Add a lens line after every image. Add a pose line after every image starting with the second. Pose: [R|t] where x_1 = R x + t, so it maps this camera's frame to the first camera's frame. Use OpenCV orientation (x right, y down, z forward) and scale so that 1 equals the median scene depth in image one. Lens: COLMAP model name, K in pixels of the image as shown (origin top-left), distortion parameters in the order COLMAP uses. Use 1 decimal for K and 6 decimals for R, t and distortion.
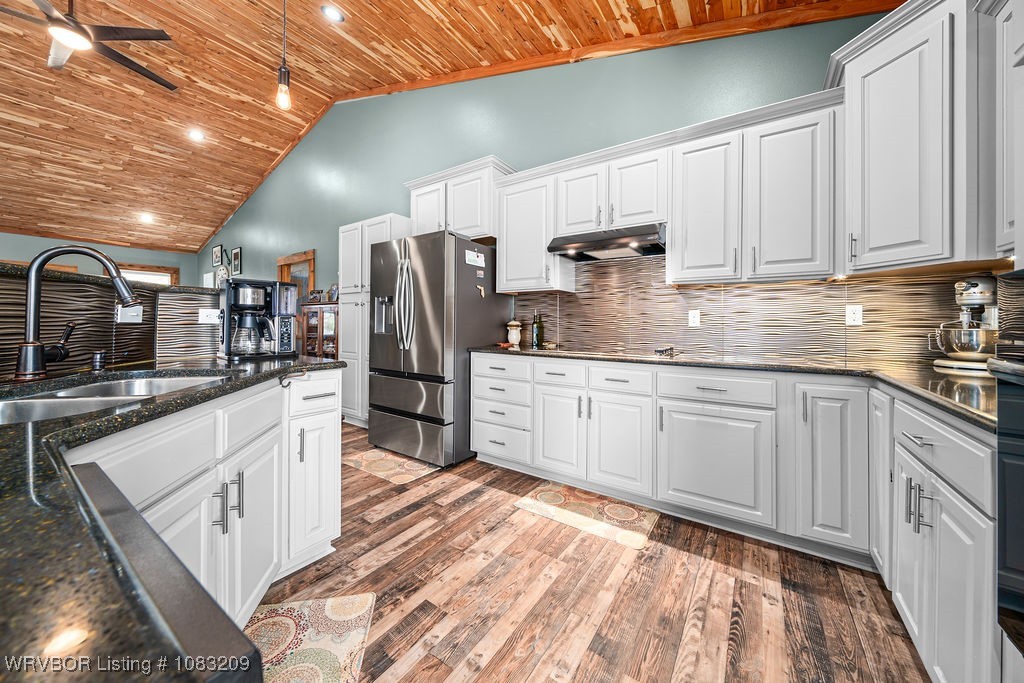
lens RADIAL K [[359.8, 0, 509.6], [0, 359.8, 321.2], [0, 0, 1]] dist [-0.006527, 0.000095]
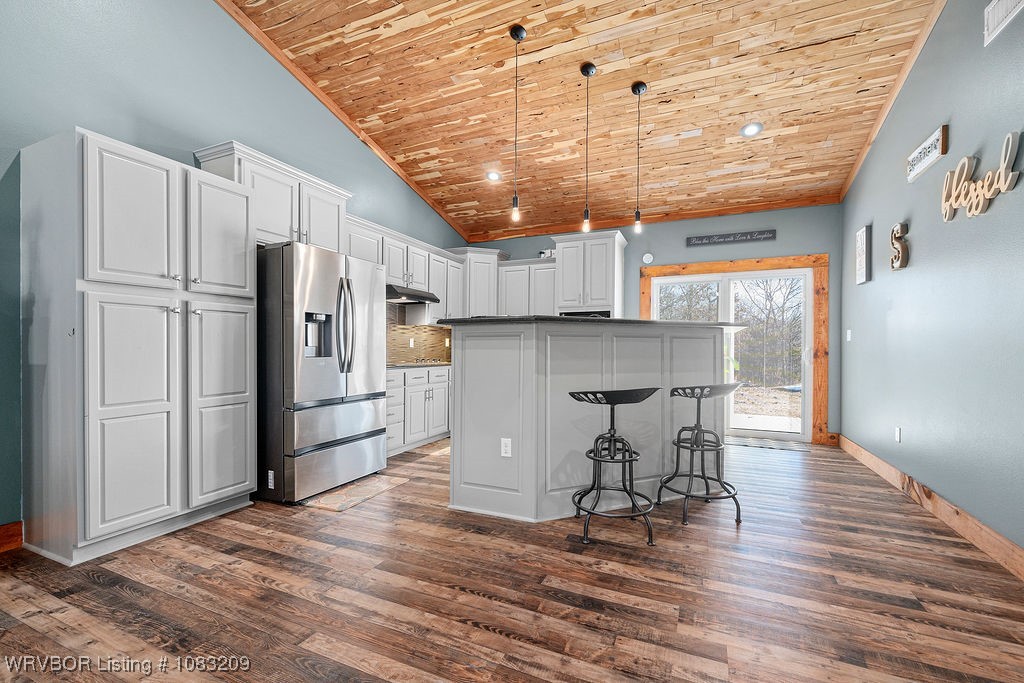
lens RADIAL K [[429.9, 0, 515.2], [0, 429.9, 349.9], [0, 0, 1]] dist [0.000265, 0.000013]
pose [[-0.186832, -0.010701, 0.982334, -1.521519], [-0.009854, 0.999911, 0.009018, 0.002124], [-0.982343, -0.007995, -0.186920, 0.788224]]
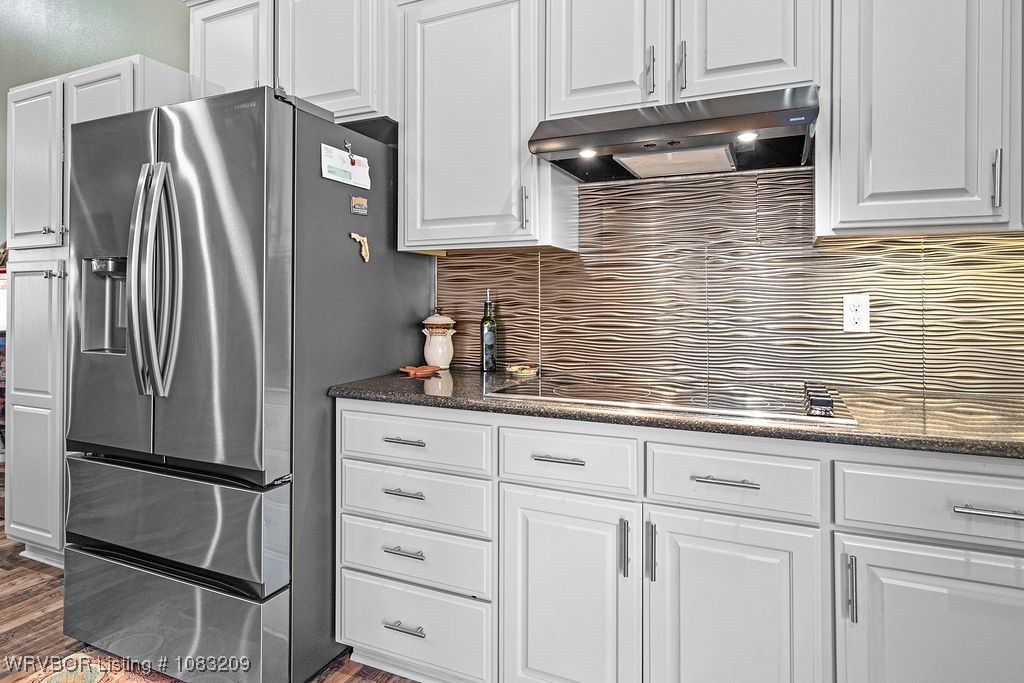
lens RADIAL K [[584.5, 0, 508.4], [0, 584.5, 295.3], [0, 0, 1]] dist [0.001369, 0.000553]
pose [[0.985534, -0.003561, 0.169442, -0.027724], [0.003715, 0.999993, -0.000594, -0.027661], [-0.169438, 0.001215, 0.985540, 0.318900]]
